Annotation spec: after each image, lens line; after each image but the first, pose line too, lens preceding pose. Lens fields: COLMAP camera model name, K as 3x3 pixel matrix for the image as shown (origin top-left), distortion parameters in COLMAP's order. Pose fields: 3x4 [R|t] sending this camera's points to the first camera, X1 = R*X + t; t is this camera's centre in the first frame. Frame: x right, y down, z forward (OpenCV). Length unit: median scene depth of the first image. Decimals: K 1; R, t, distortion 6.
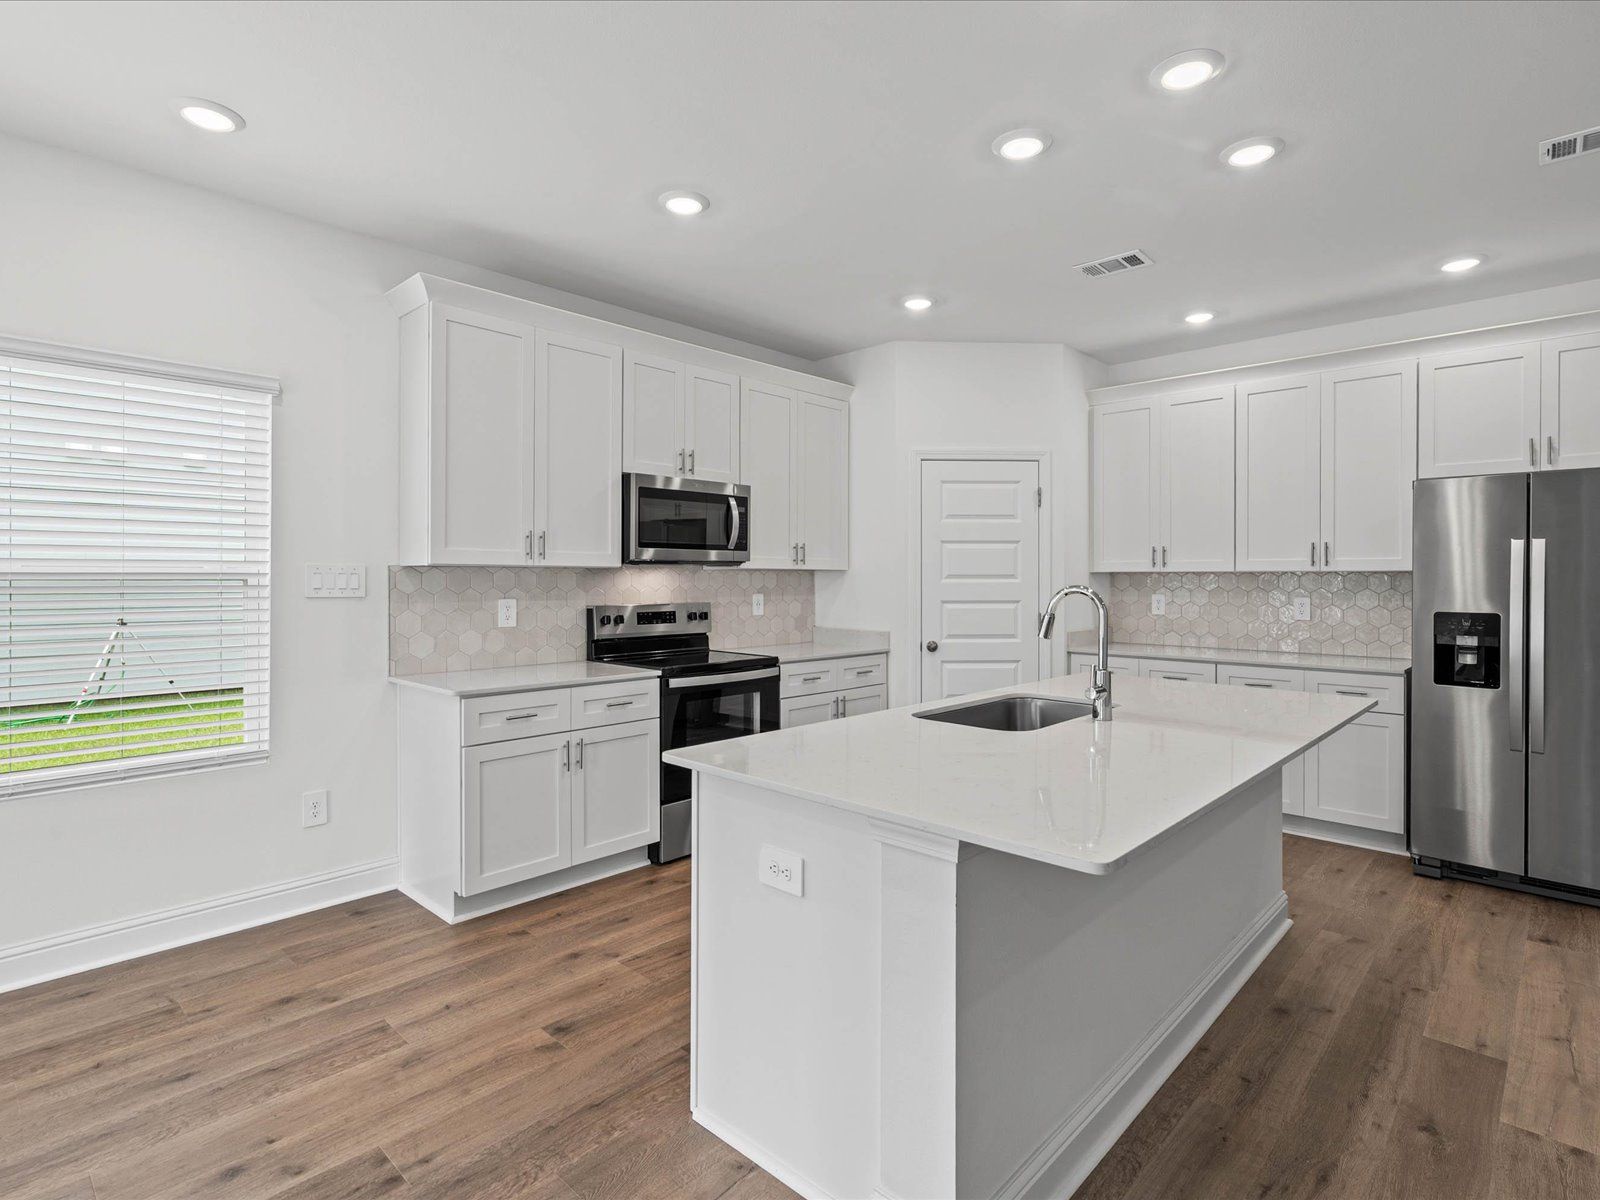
lens RADIAL K [[826.2, 0, 807.0], [0, 826.2, 583.3], [0, 0, 1]] dist [-0.001227, 0.000868]
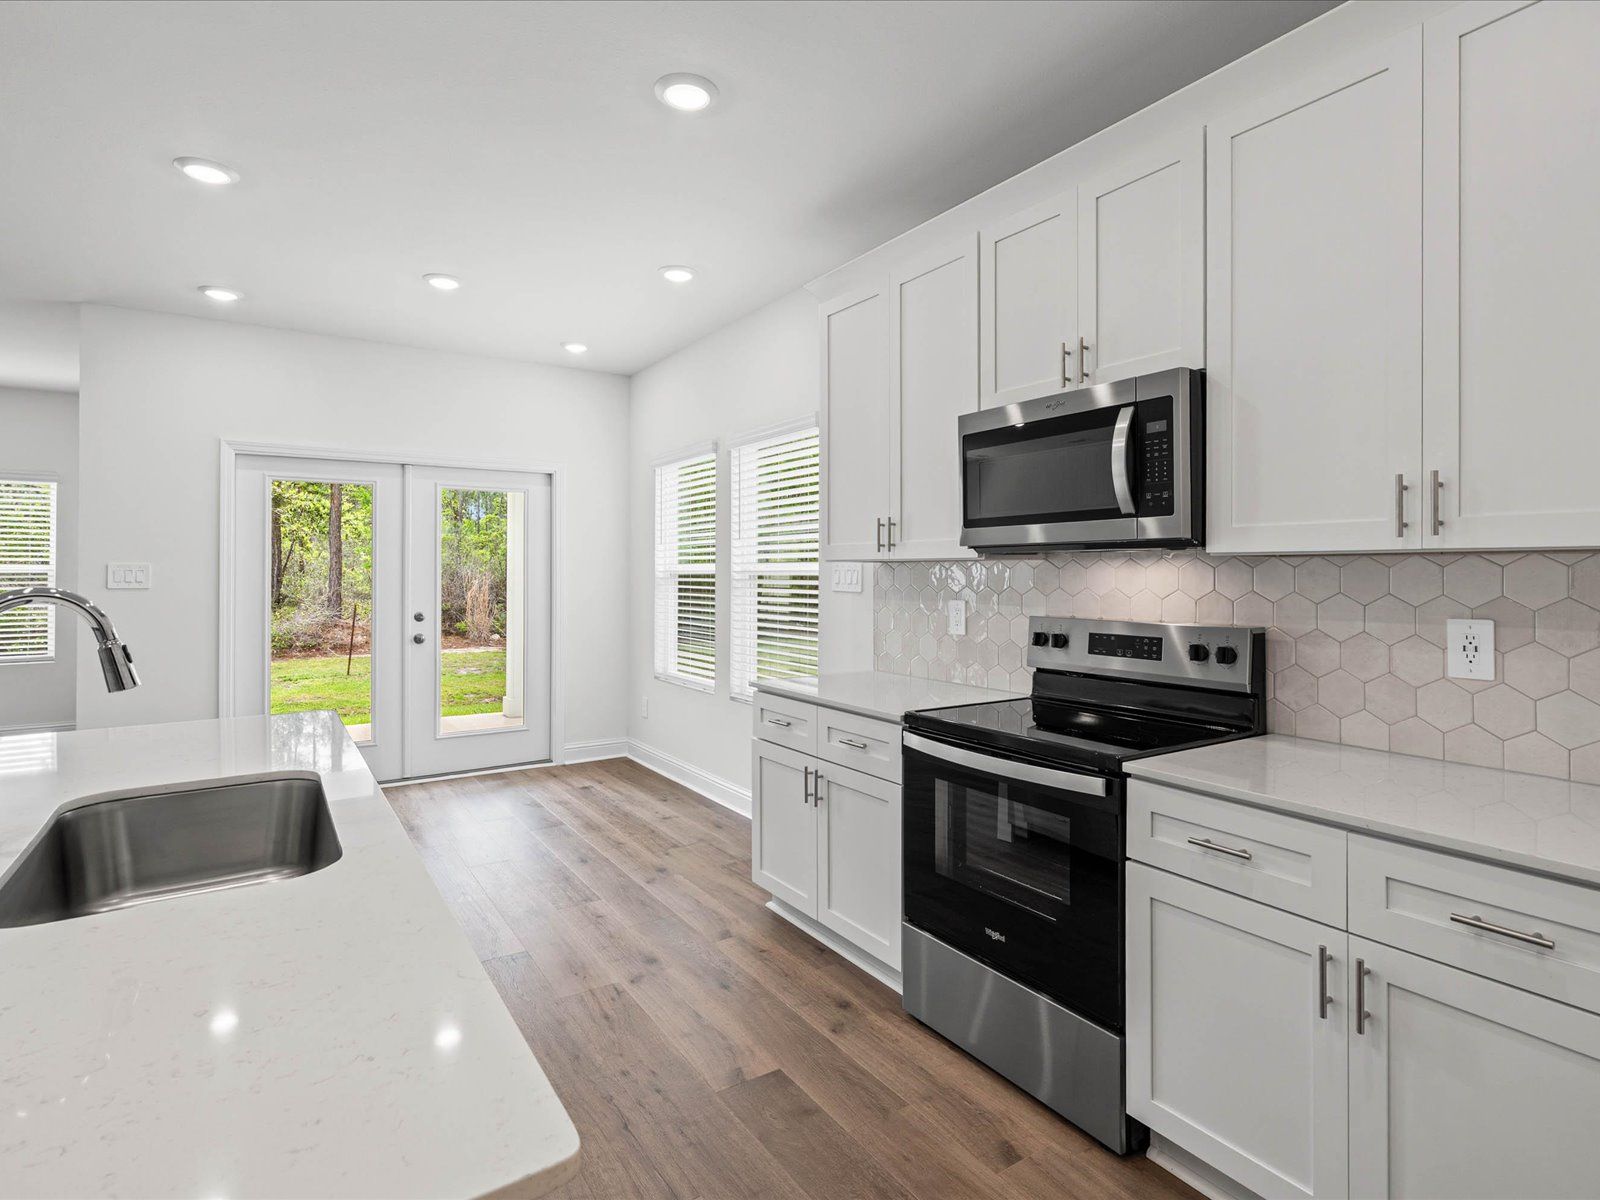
lens RADIAL K [[830.7, 0, 808.7], [0, 830.7, 573.1], [0, 0, 1]] dist [0.001356, 0.001515]
pose [[-0.232777, -0.002111, -0.972528, 0.456154], [-0.007011, 0.999975, -0.000493, -0.006249], [0.972505, 0.006703, -0.232786, 1.014652]]
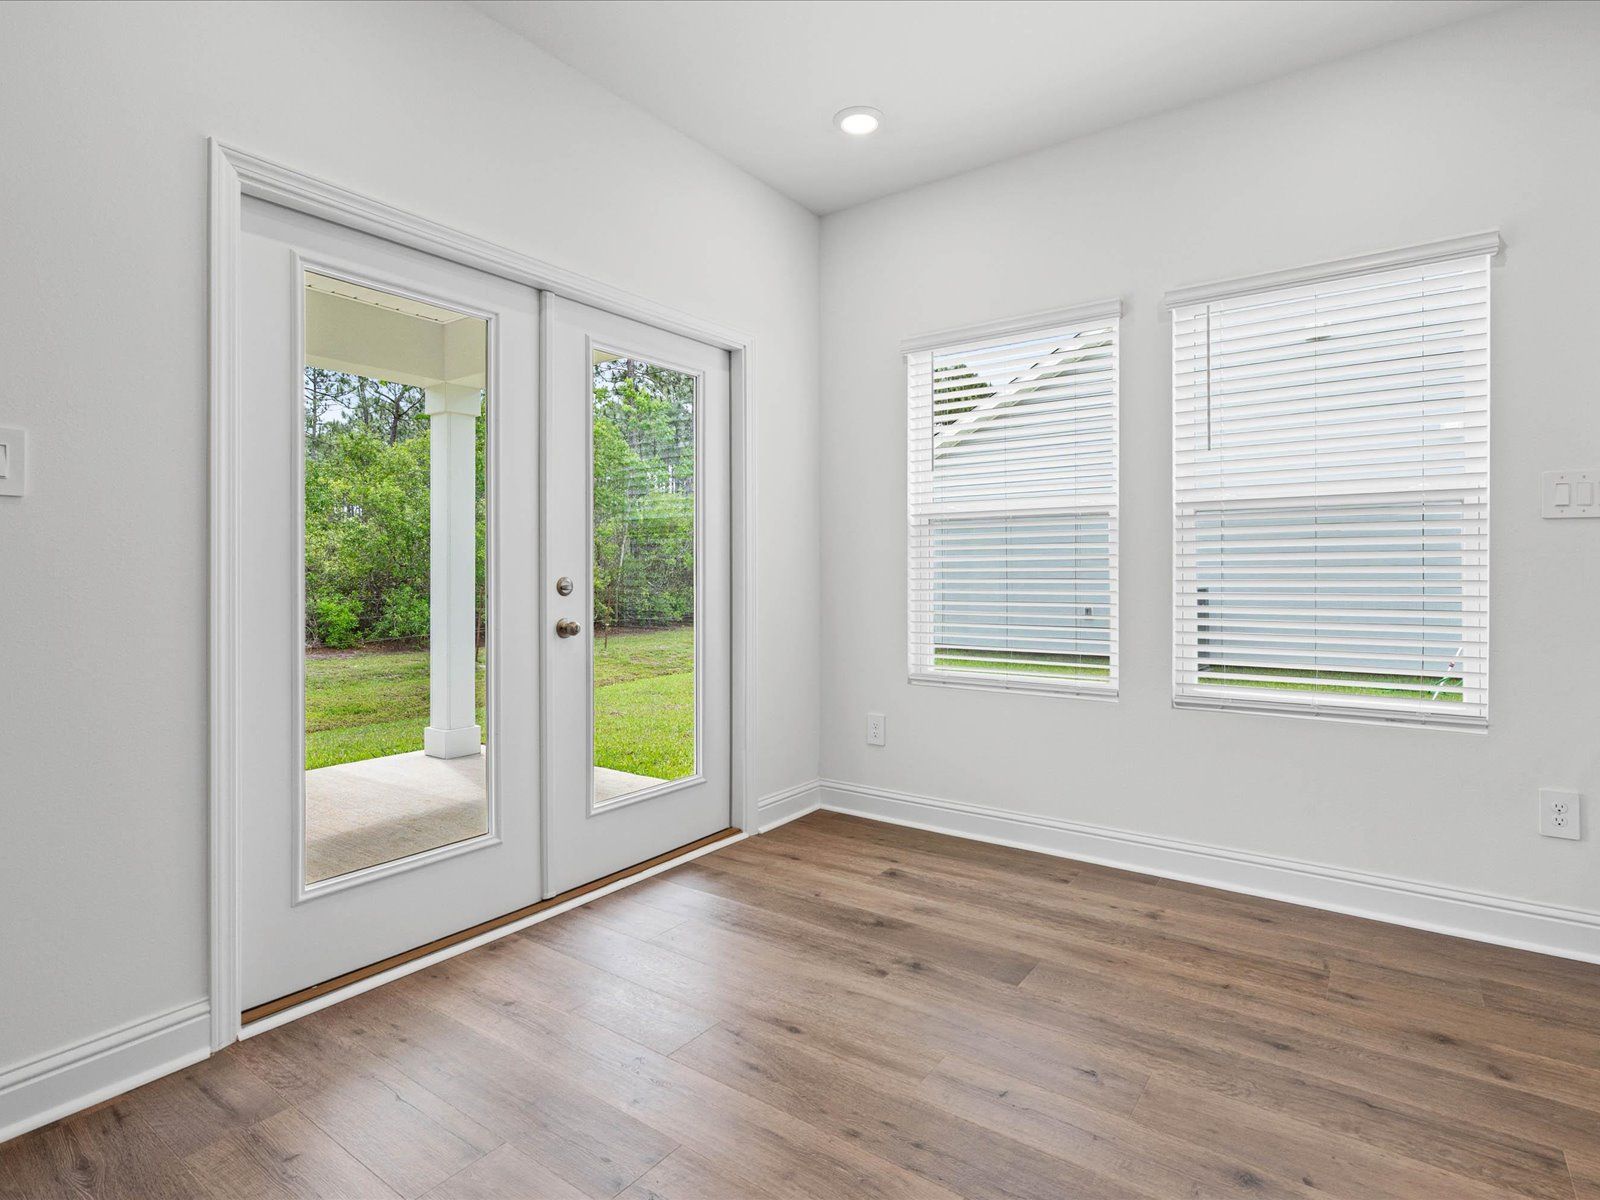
lens RADIAL K [[830.7, 0, 808.7], [0, 830.7, 573.1], [0, 0, 1]] dist [0.001356, 0.001515]
pose [[0.132567, 0.000730, -0.991174, 0.026266], [-0.004692, 0.999989, 0.000109, 0.055138], [0.991163, 0.004637, 0.132569, 0.211384]]
